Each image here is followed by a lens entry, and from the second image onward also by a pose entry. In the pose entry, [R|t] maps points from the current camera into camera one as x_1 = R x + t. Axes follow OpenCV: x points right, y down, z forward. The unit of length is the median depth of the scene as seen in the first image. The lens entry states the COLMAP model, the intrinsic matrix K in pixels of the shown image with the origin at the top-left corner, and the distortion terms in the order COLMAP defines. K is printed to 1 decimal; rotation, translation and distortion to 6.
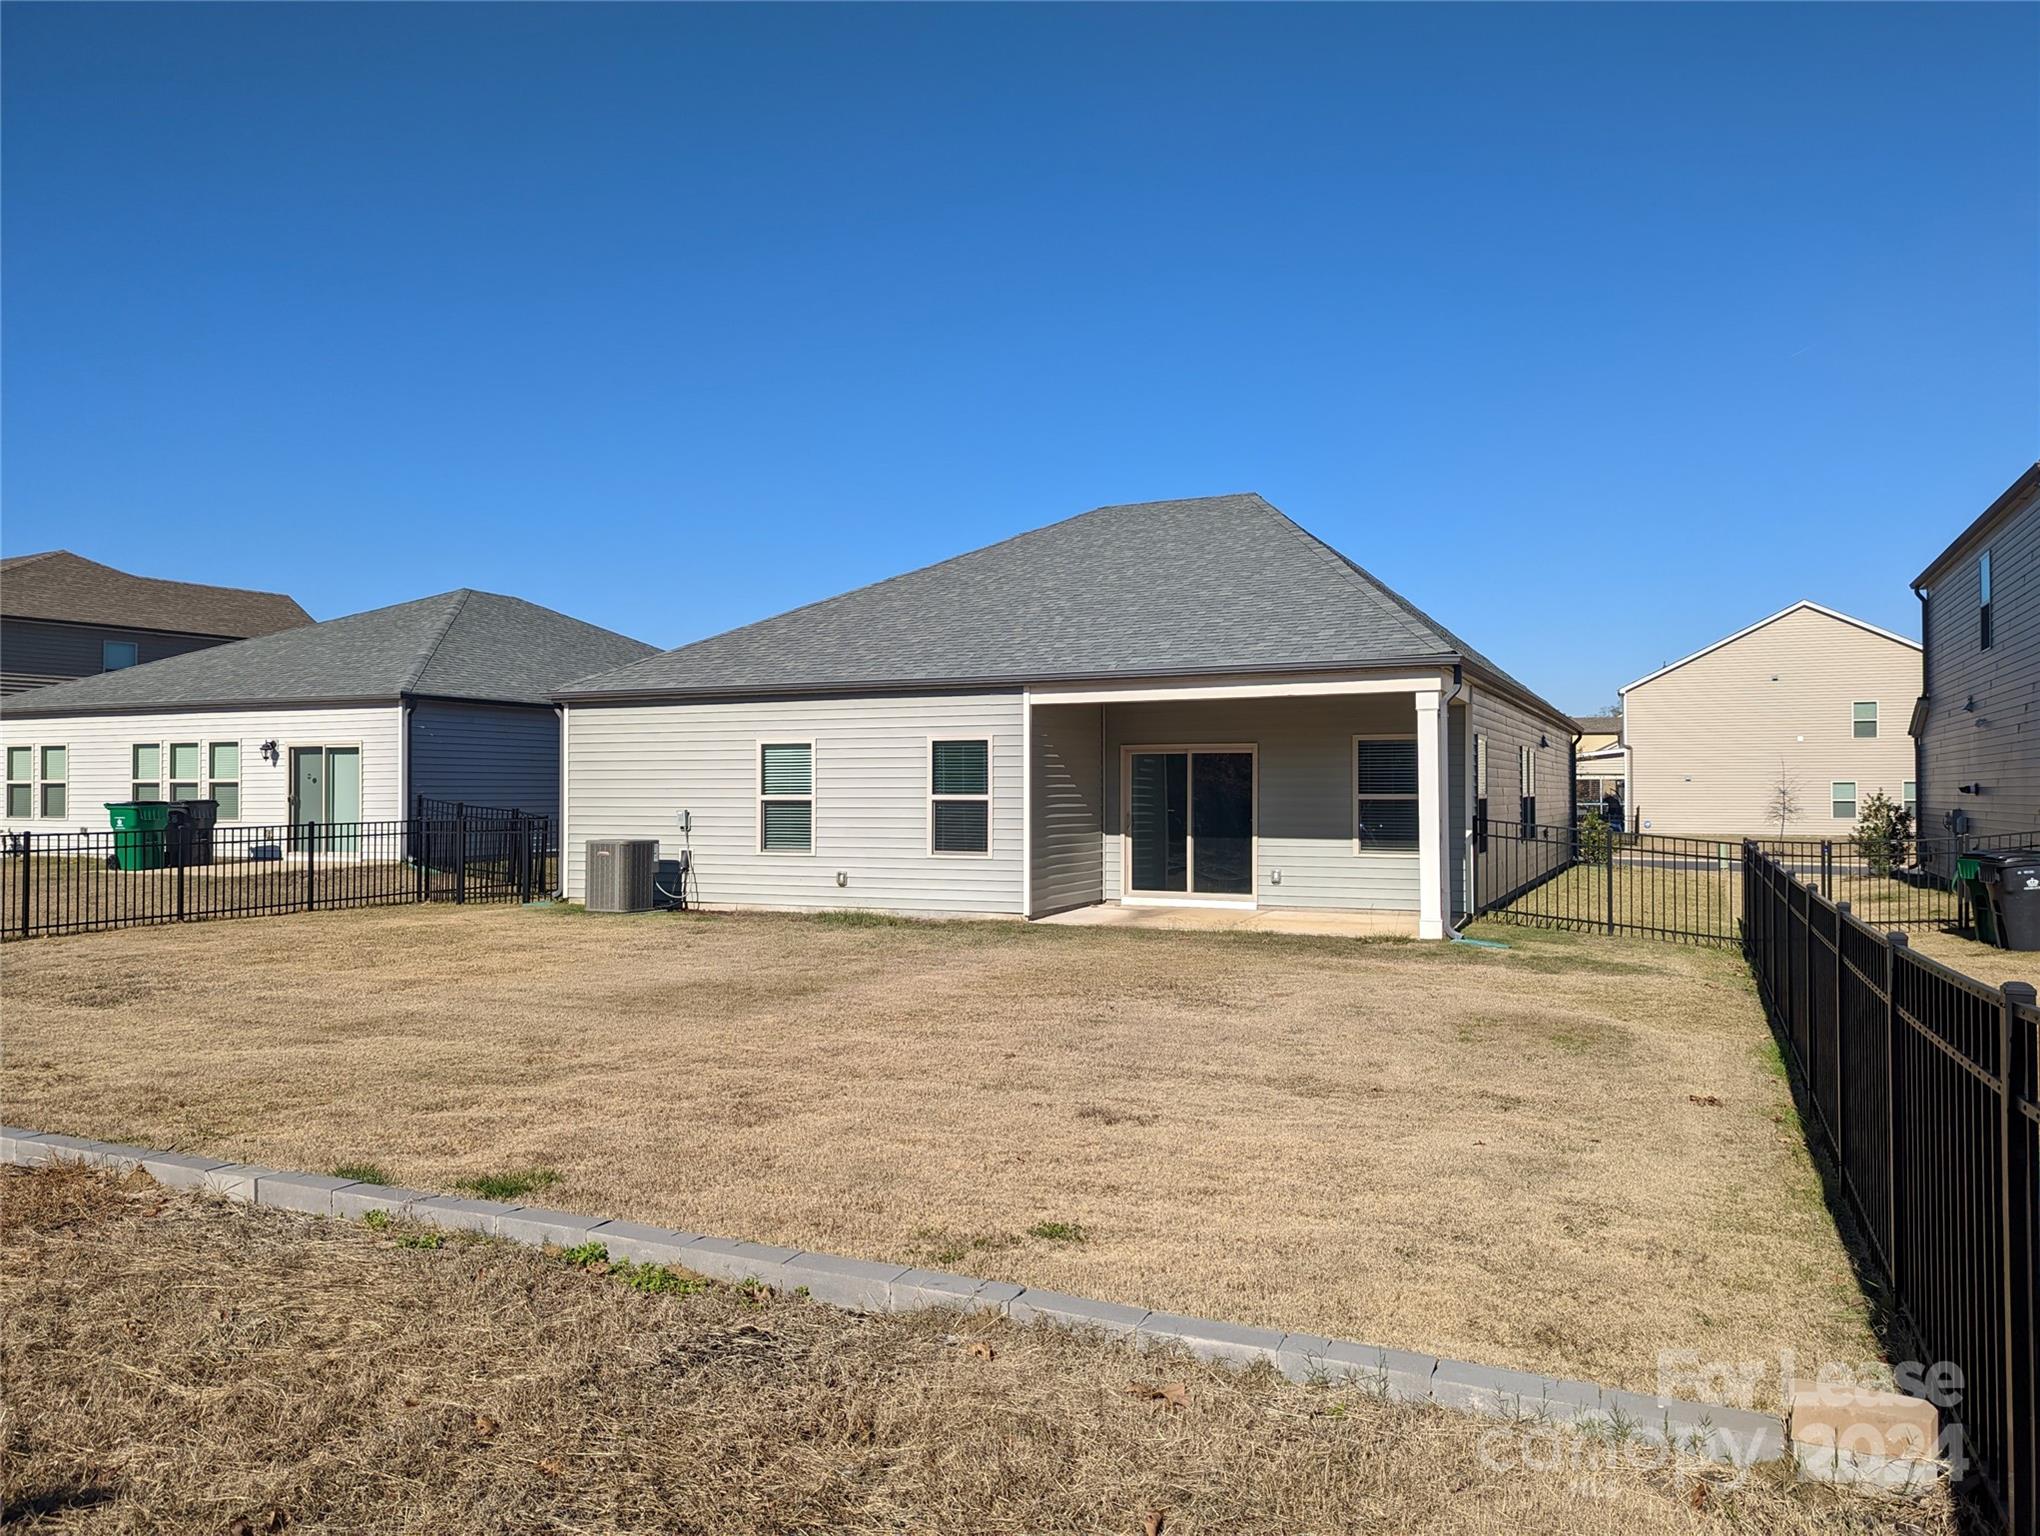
lens RADIAL K [[1432.0, 0, 1017.2], [0, 1432.0, 778.7], [0, 0, 1]] dist [0.042960, -0.005717]
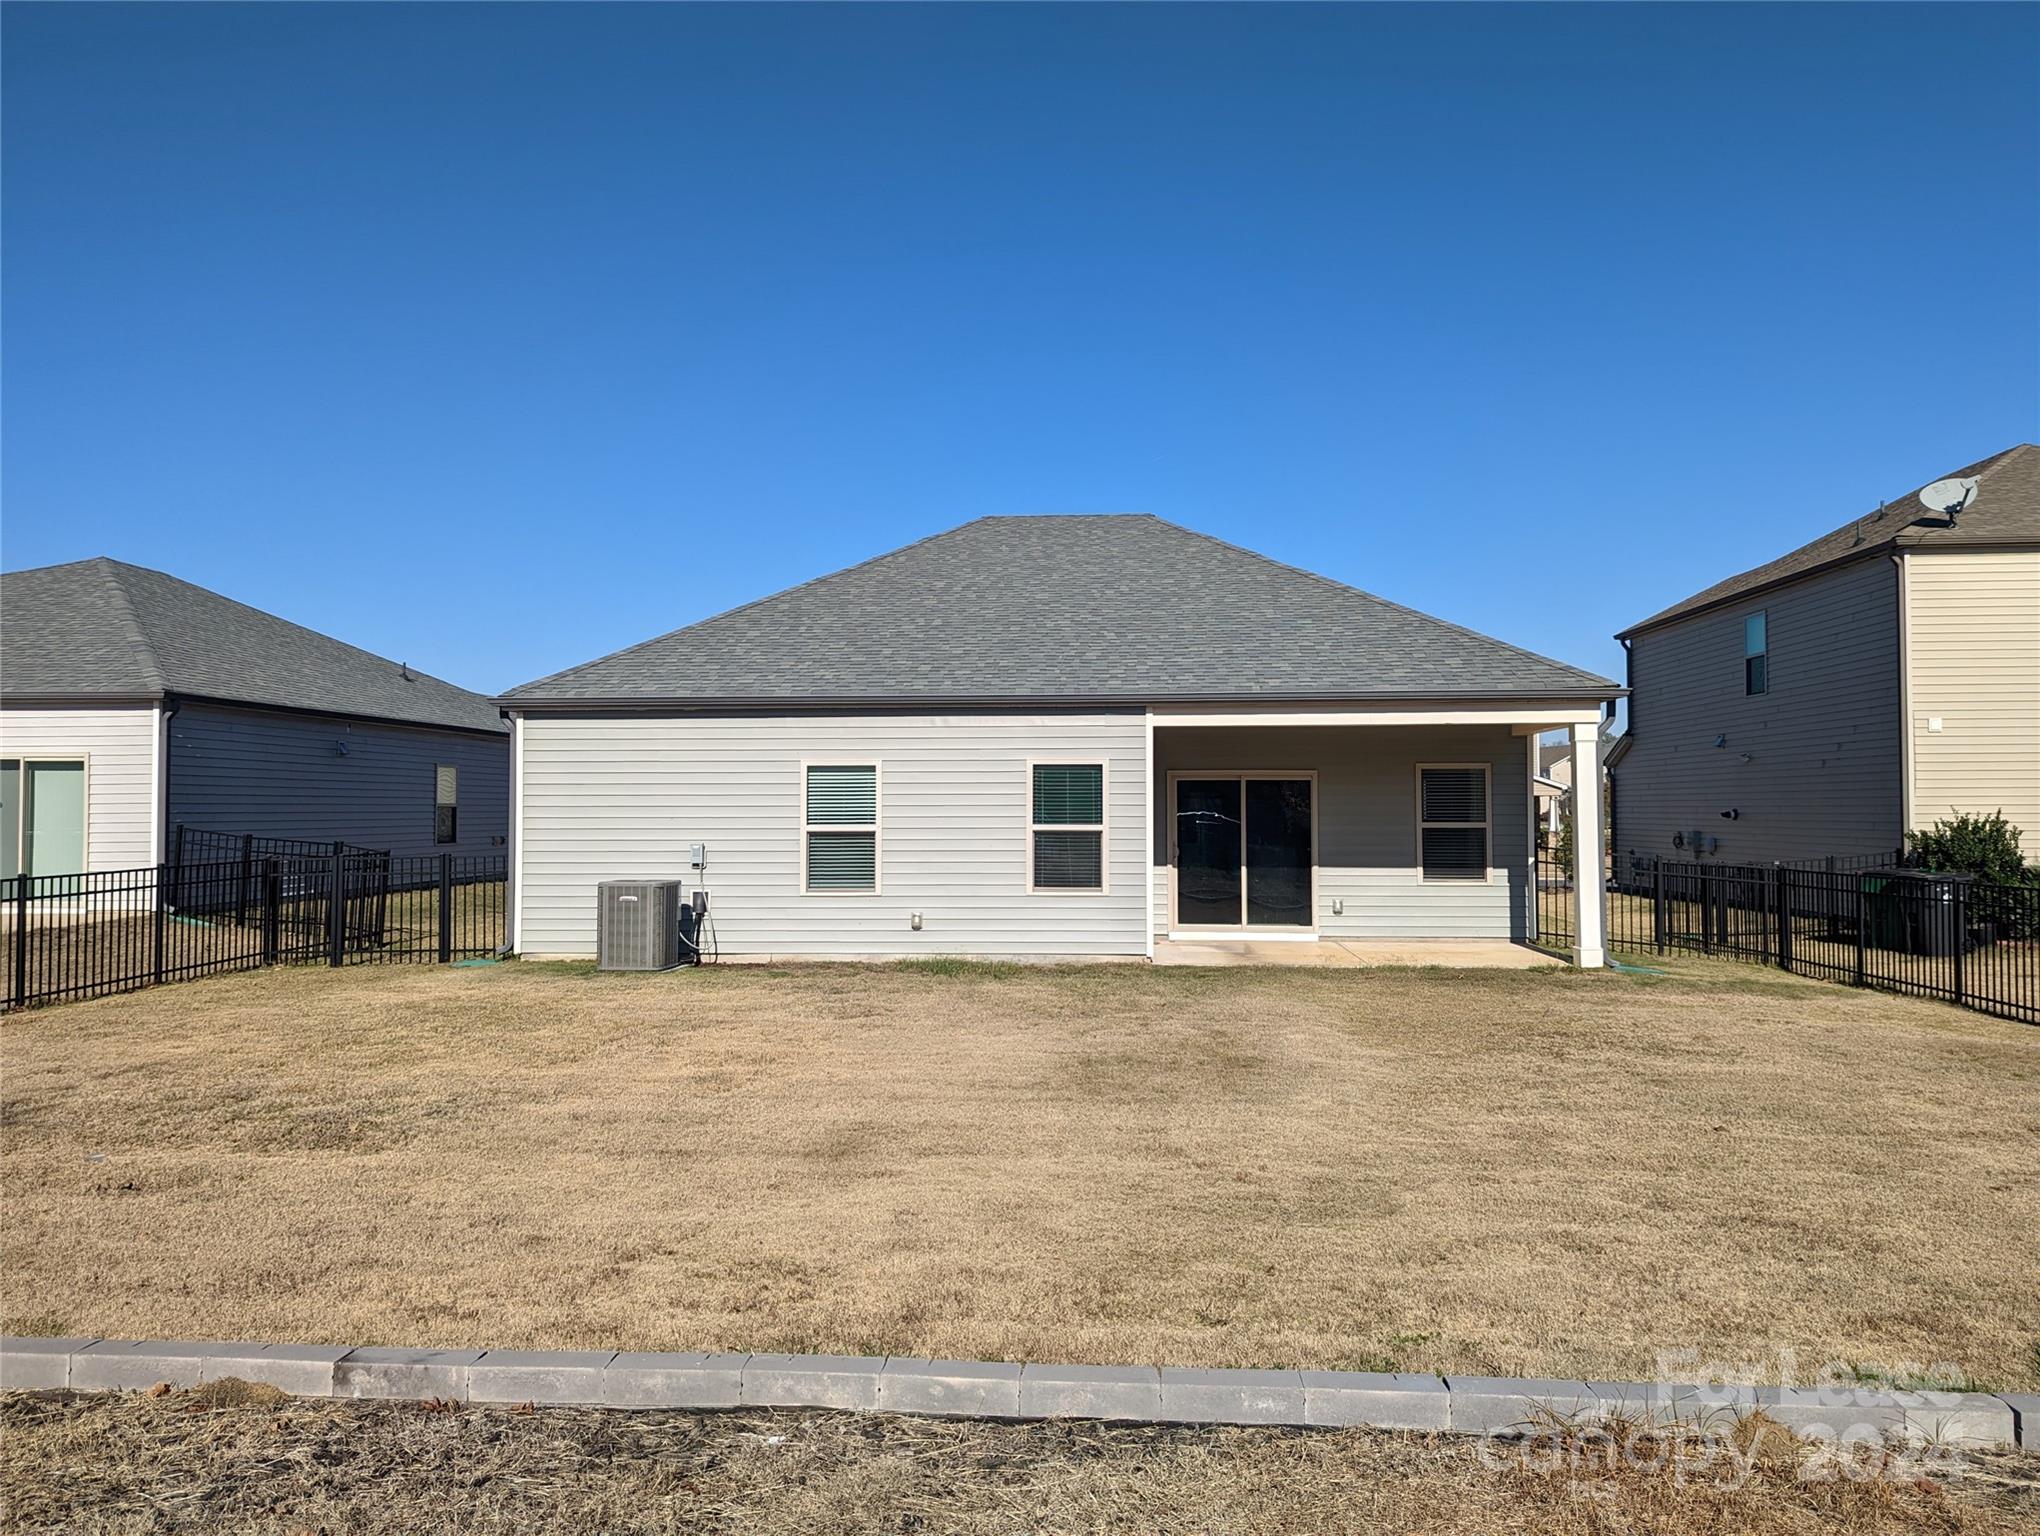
lens RADIAL K [[1432.0, 0, 1024.9], [0, 1432.0, 758.2], [0, 0, 1]] dist [0.042960, -0.005717]
pose [[0.934249, 0.012459, 0.356403, -0.367916], [-0.002888, 0.999621, -0.027374, -0.005568], [-0.356609, 0.024545, 0.933931, 0.157576]]
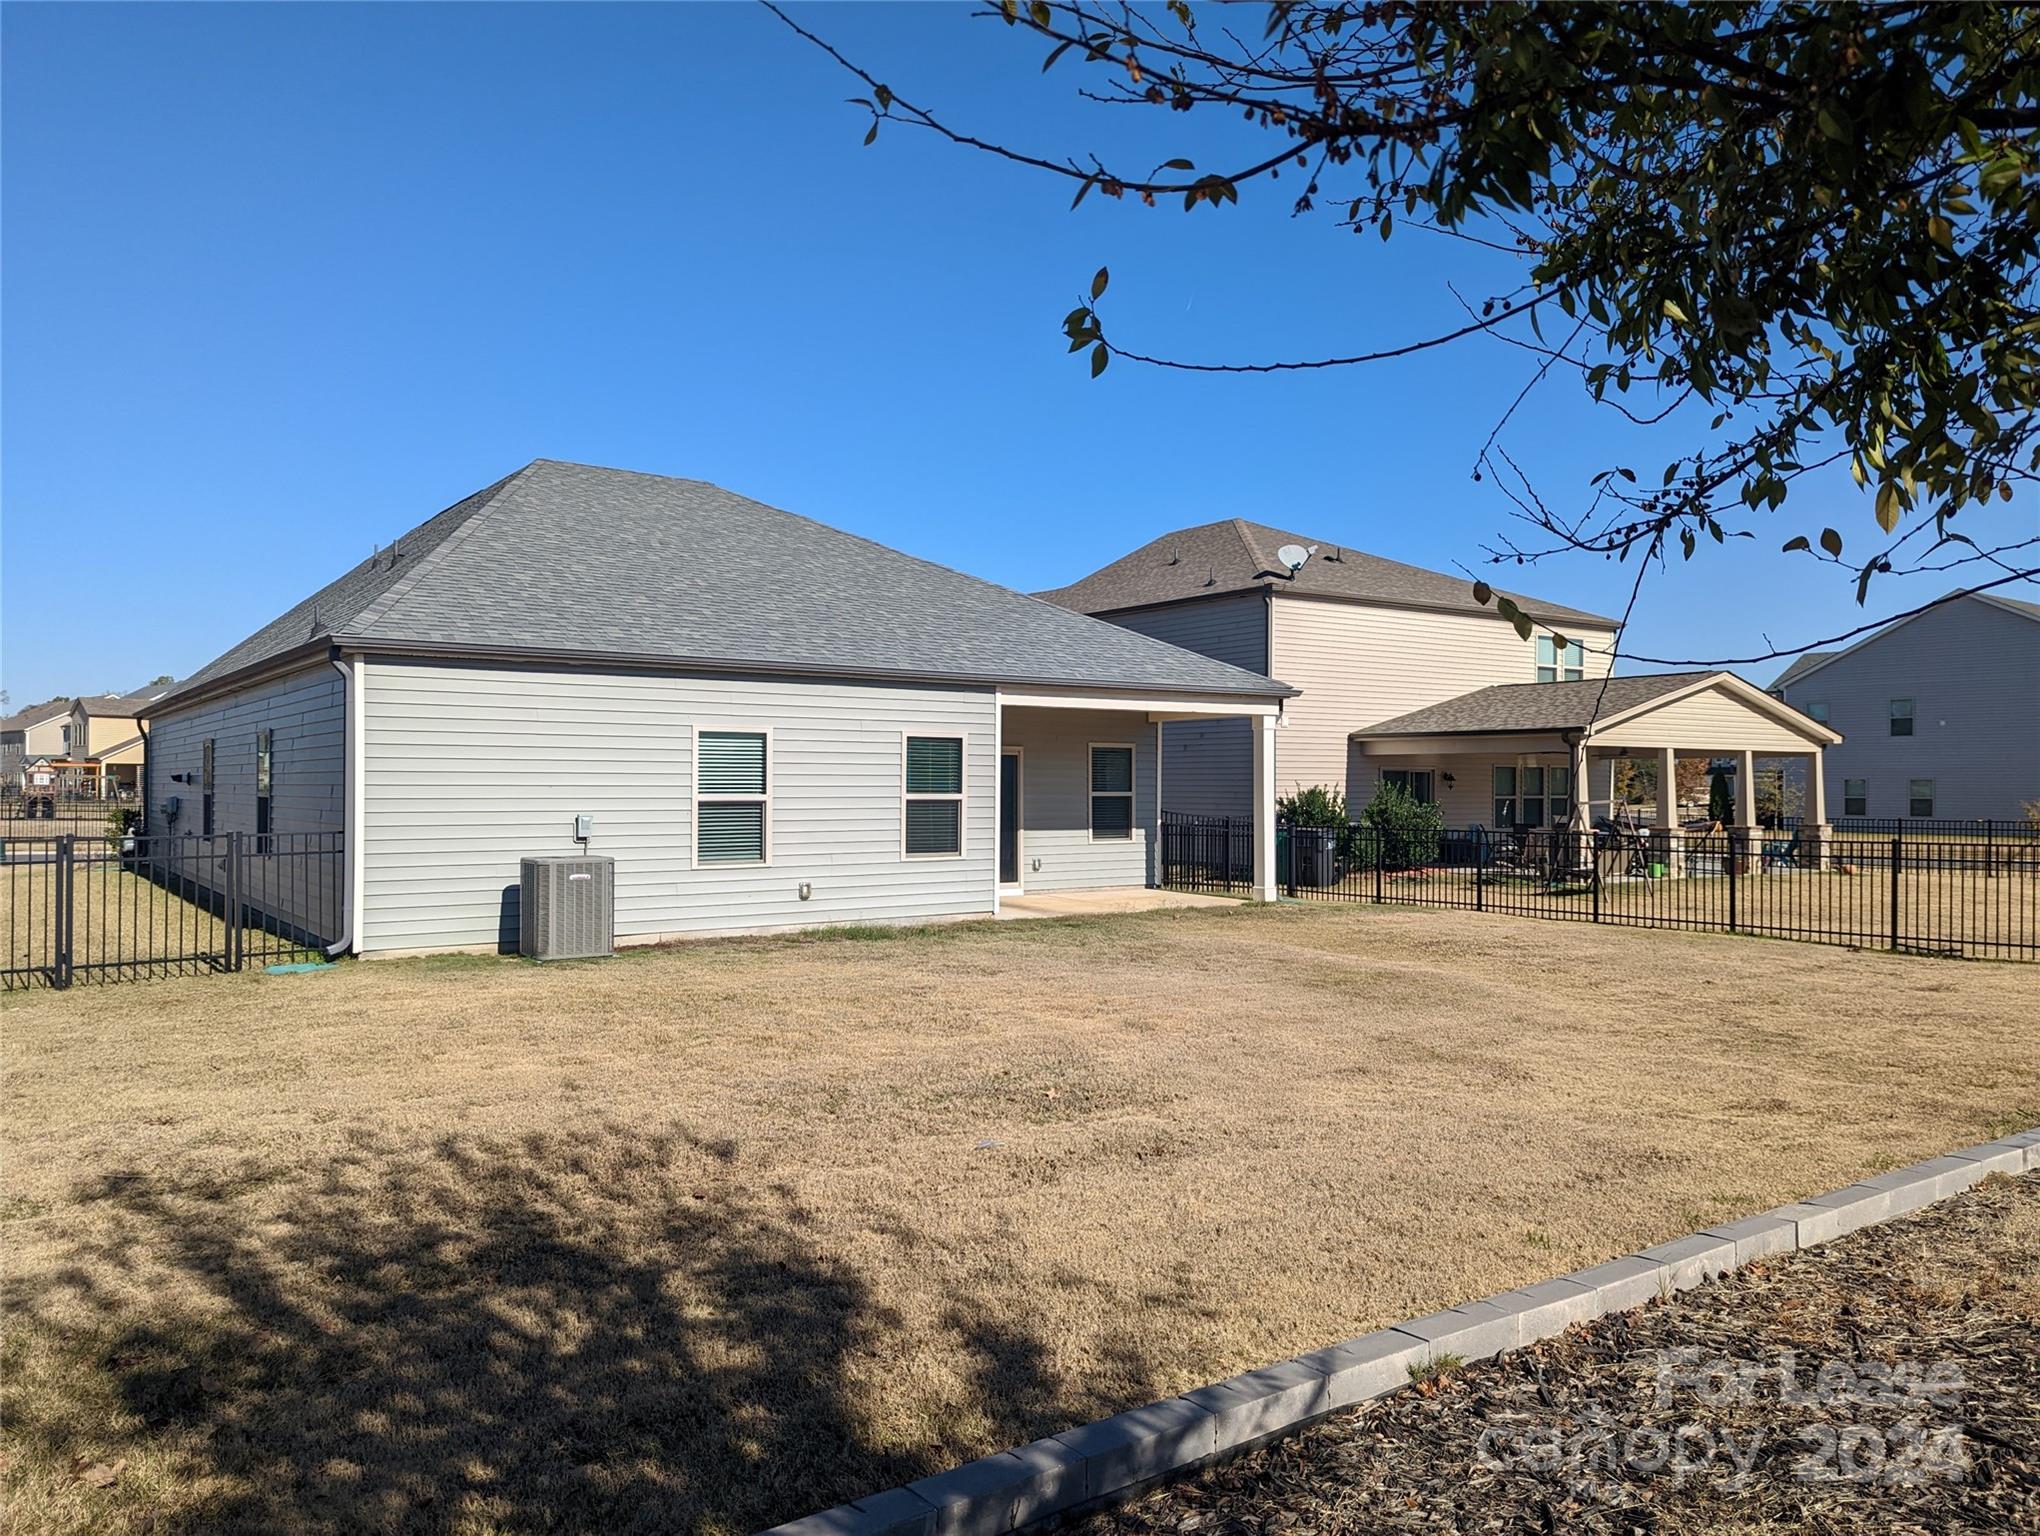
lens RADIAL K [[1432.0, 0, 1025.9], [0, 1432.0, 769.4], [0, 0, 1]] dist [0.042960, -0.005717]
pose [[0.484879, 0.010739, 0.874516, -0.806713], [-0.014371, 0.999887, -0.004310, -0.001763], [-0.874463, -0.010478, 0.484978, 0.457209]]
